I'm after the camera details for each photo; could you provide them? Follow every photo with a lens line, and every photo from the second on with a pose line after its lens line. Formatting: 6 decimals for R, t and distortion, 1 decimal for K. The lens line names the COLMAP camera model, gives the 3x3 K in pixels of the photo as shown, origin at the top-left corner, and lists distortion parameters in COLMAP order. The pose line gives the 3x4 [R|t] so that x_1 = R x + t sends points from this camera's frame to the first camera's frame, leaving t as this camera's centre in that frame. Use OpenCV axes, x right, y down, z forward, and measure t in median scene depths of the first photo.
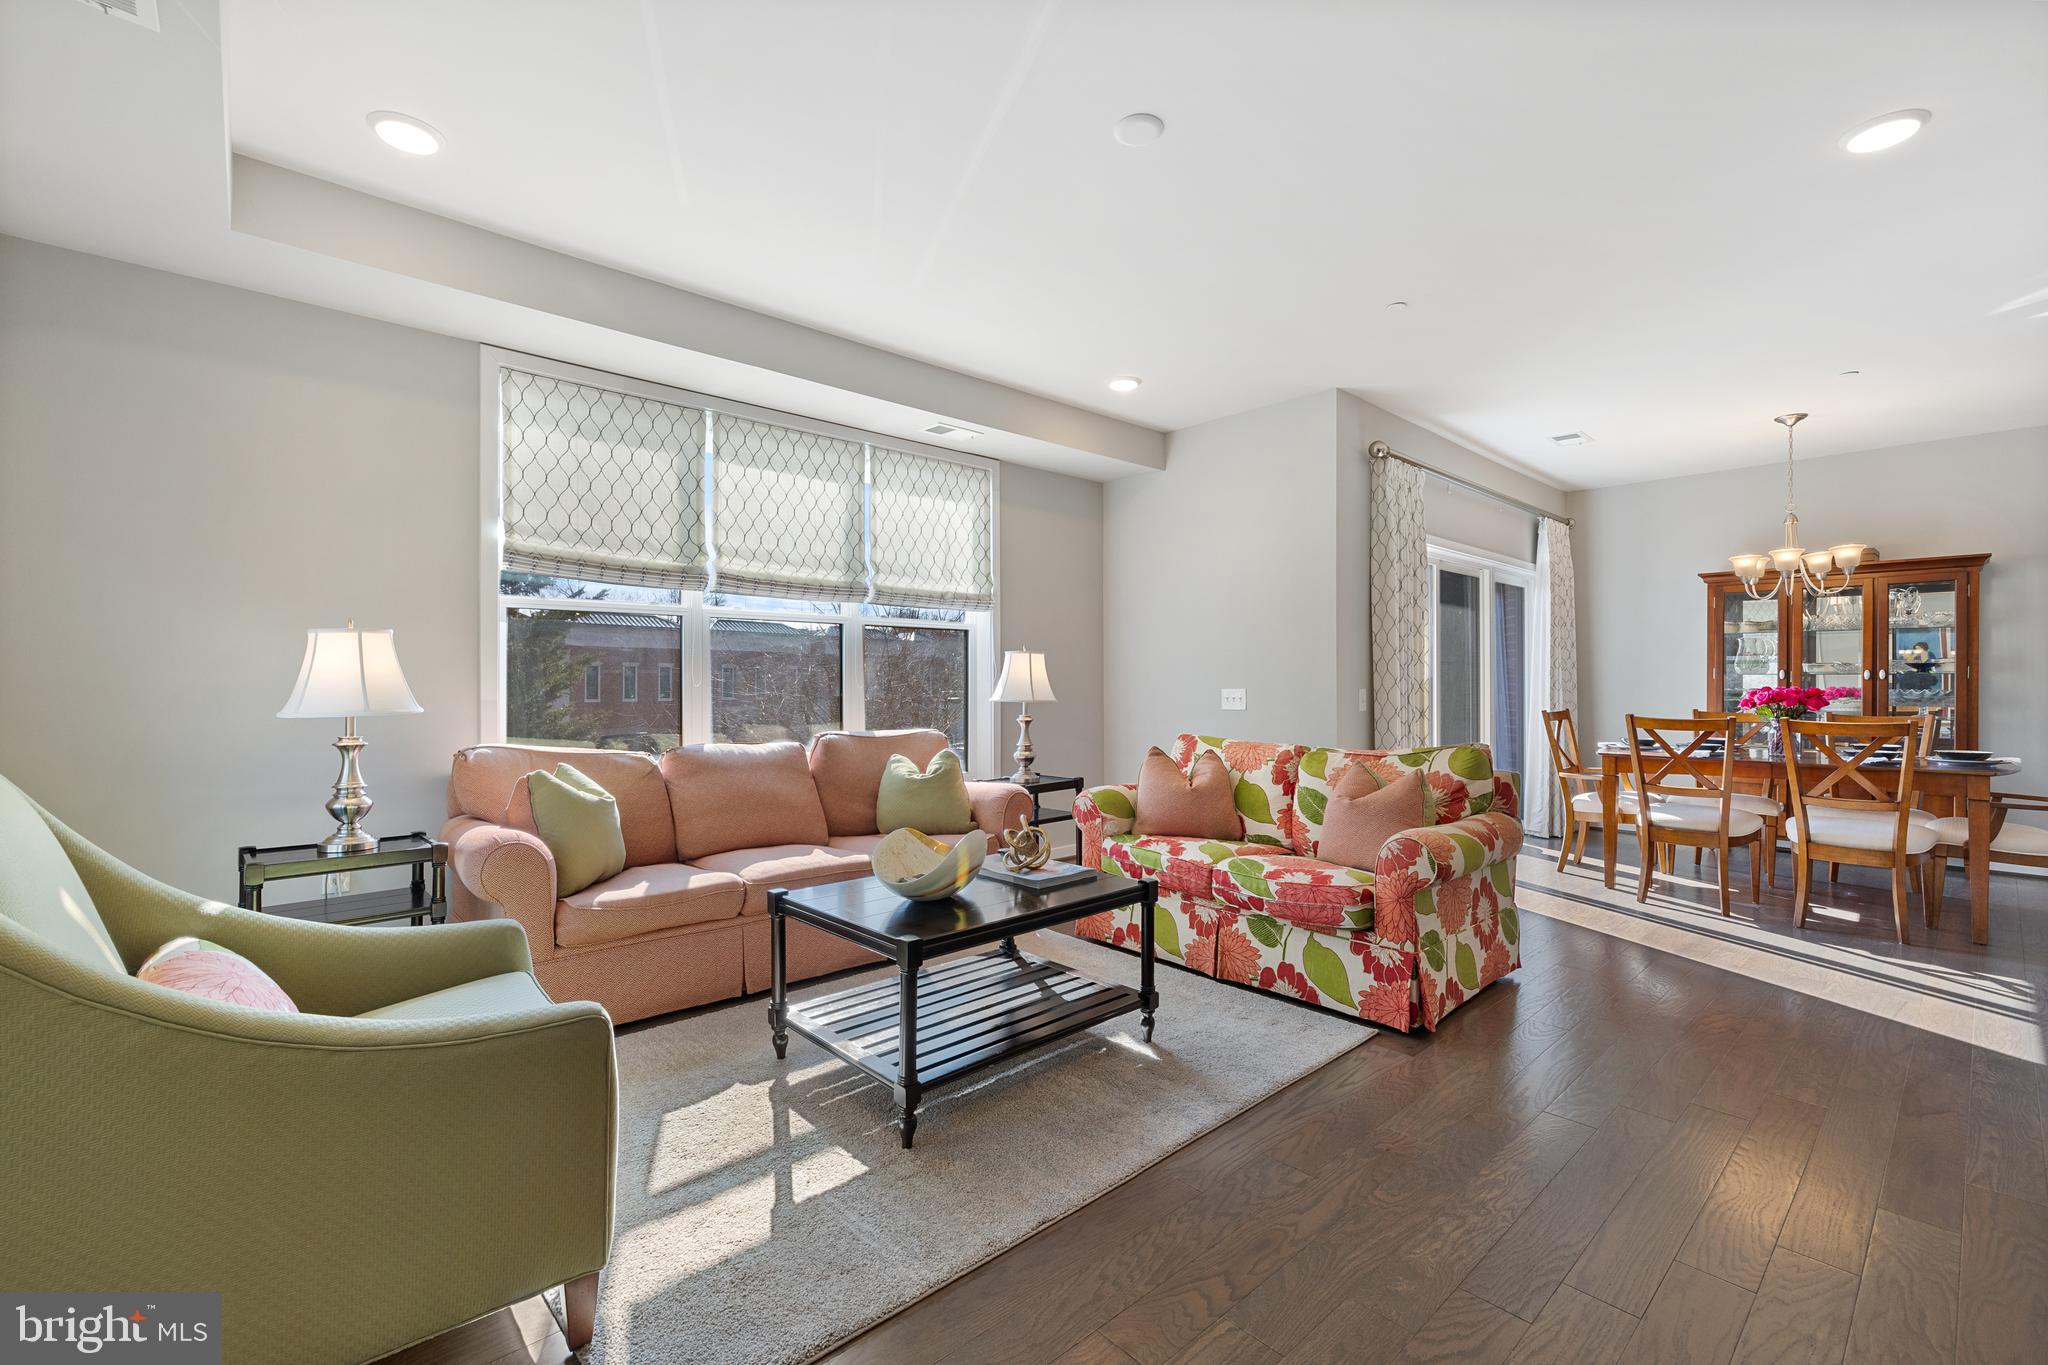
lens RADIAL K [[868.1, 0, 1022.6], [0, 868.1, 683.5], [0, 0, 1]] dist [0.000637, 0.000499]
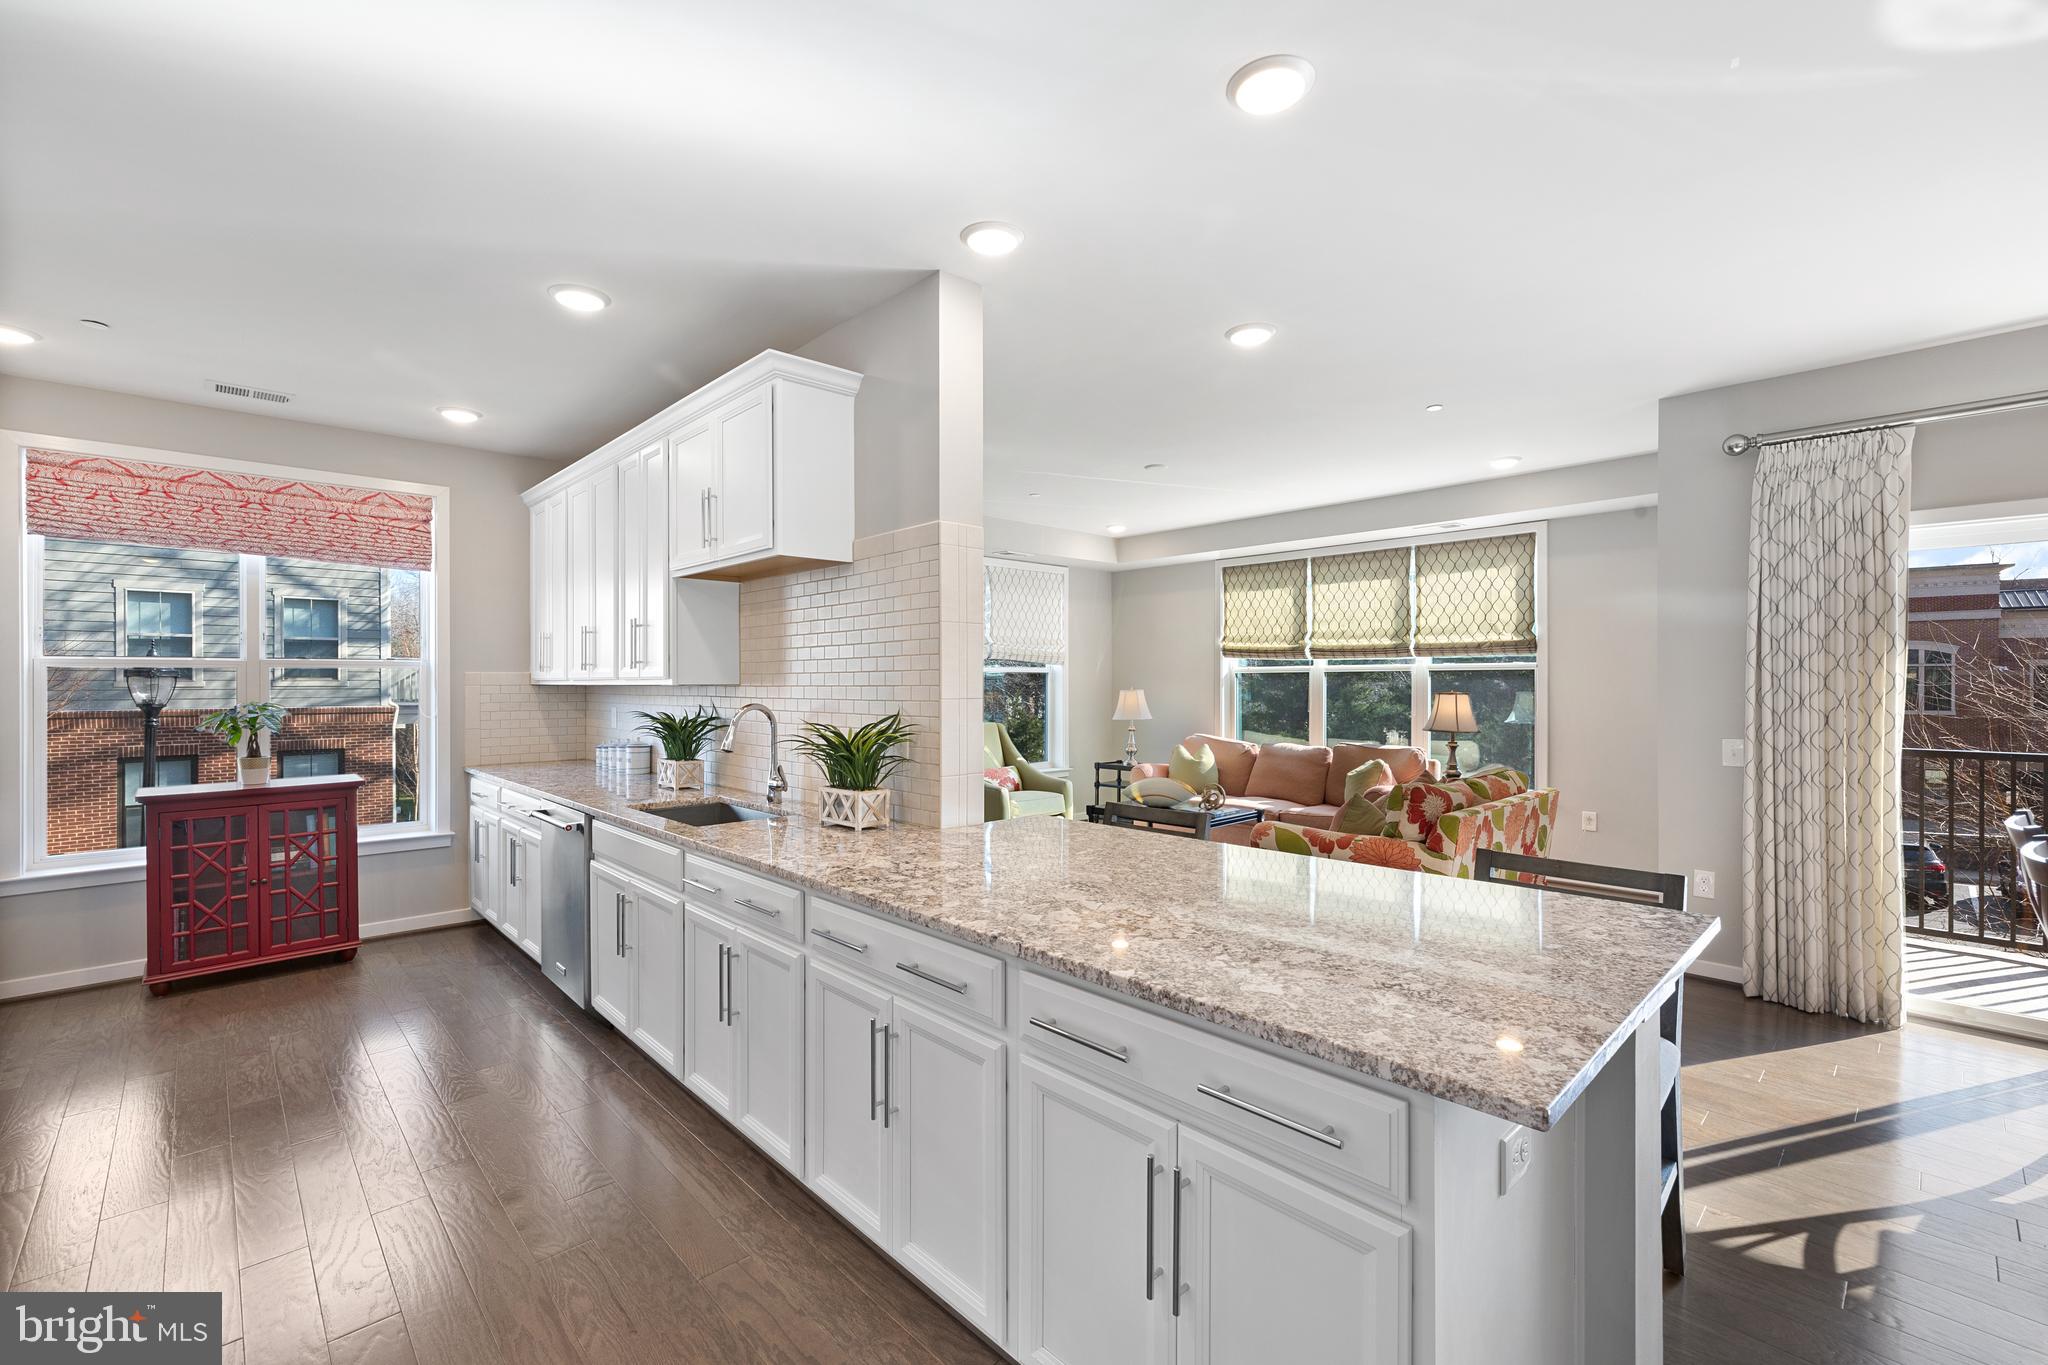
lens RADIAL K [[868.1, 0, 1029.3], [0, 868.1, 679.1], [0, 0, 1]] dist [0.000637, 0.000499]
pose [[0.028068, -0.006479, -0.999585, 1.401157], [-0.003208, 0.999973, -0.006571, -0.049041], [0.999601, 0.003391, 0.028046, 0.362748]]
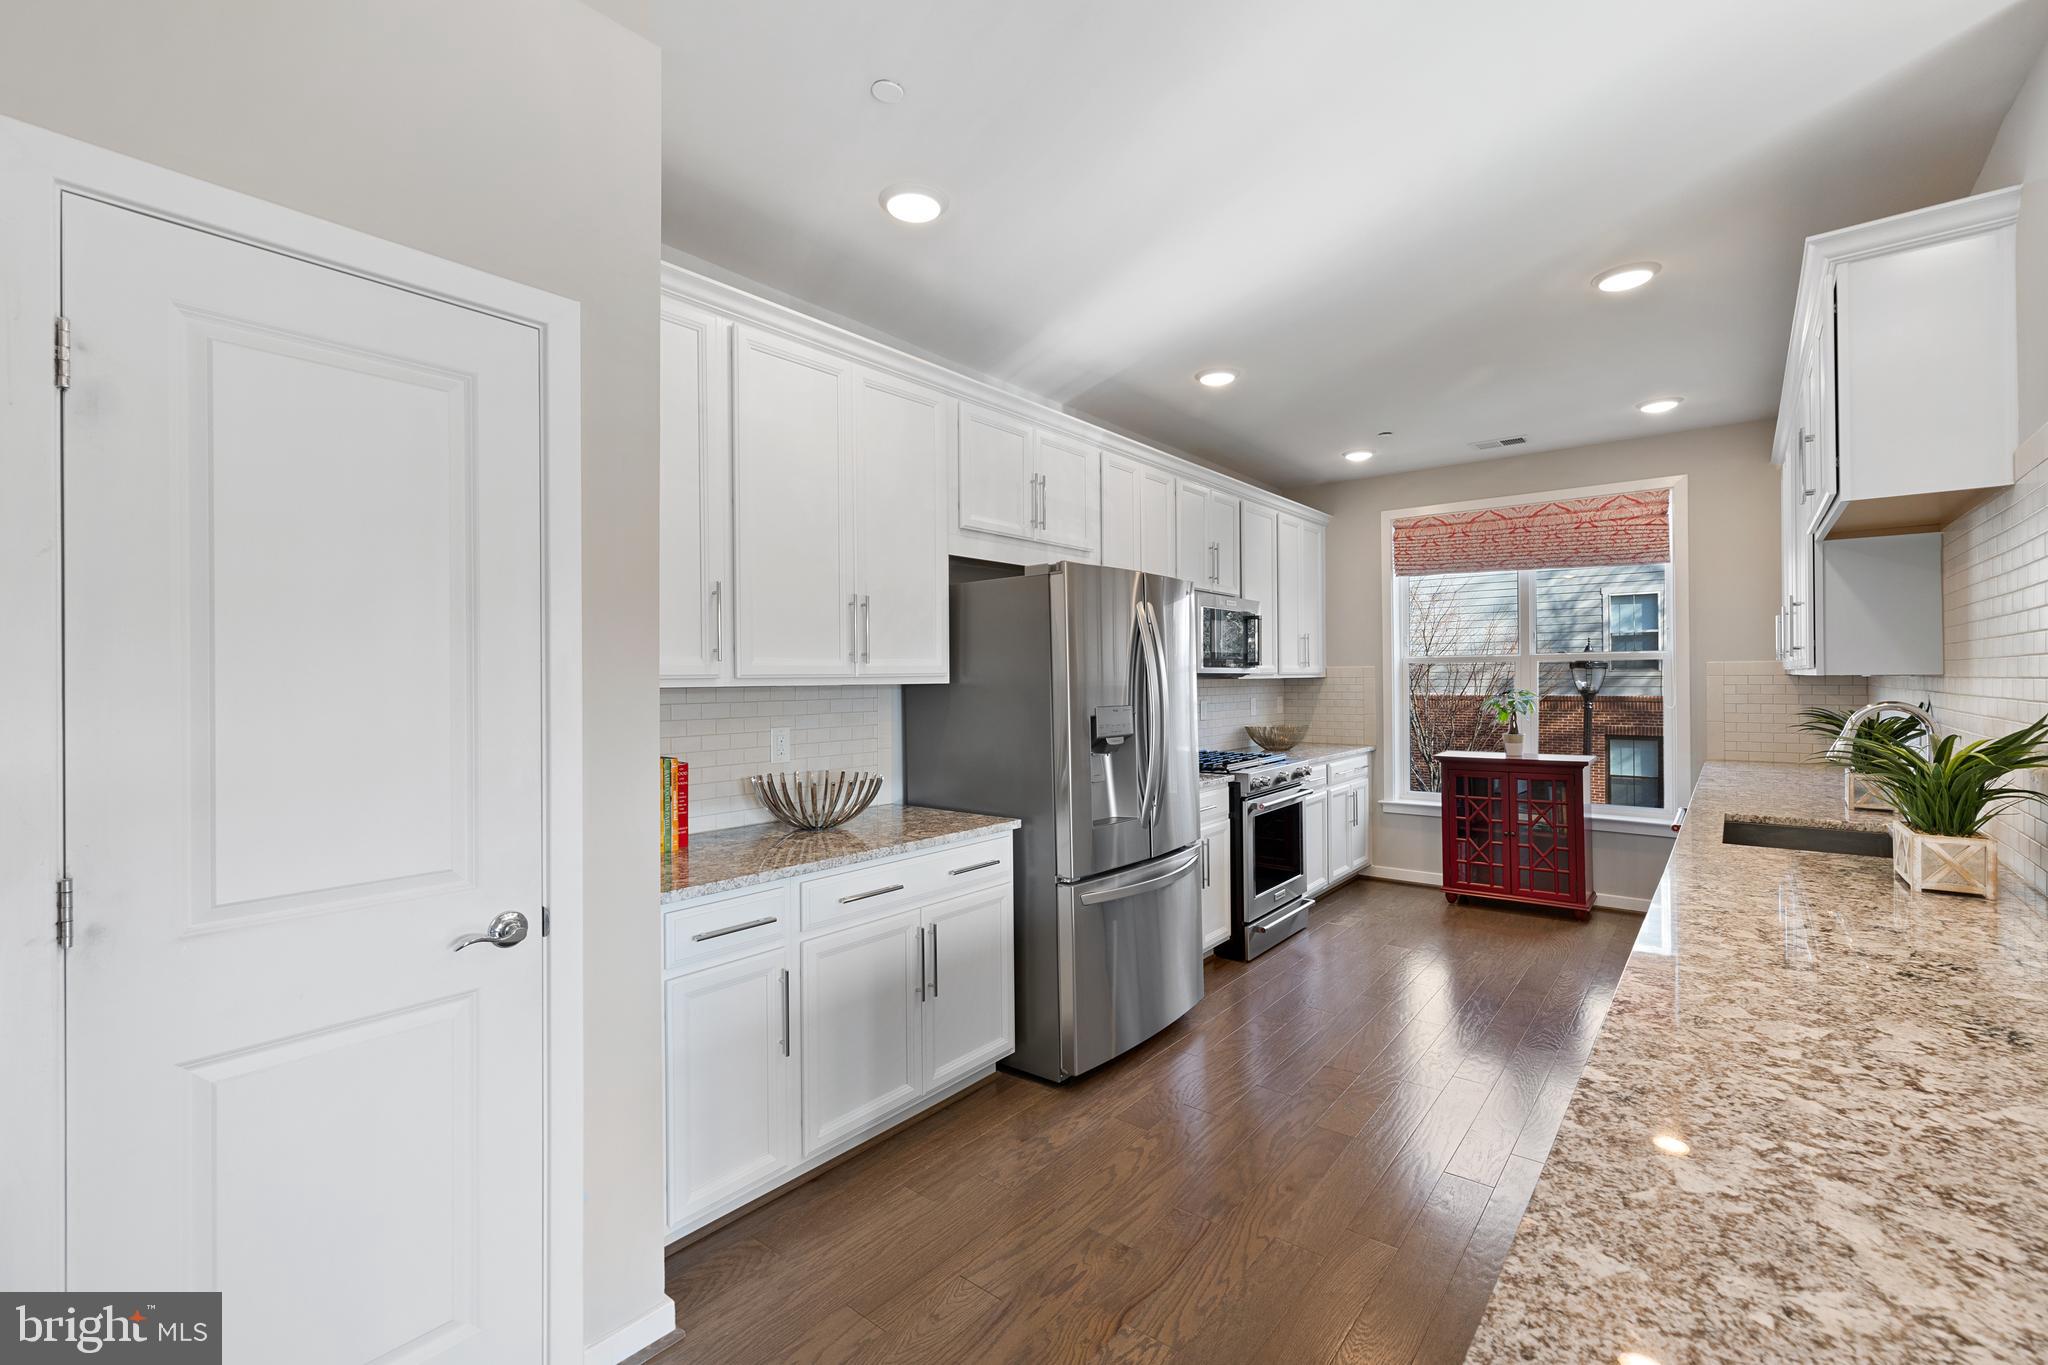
lens RADIAL K [[868.1, 0, 1010.0], [0, 868.1, 681.4], [0, 0, 1]] dist [0.000637, 0.000499]
pose [[-0.989264, 0.006026, -0.146017, 1.278081], [0.004916, 0.999956, 0.007967, -0.051563], [0.146059, 0.007164, -0.989250, 0.602836]]
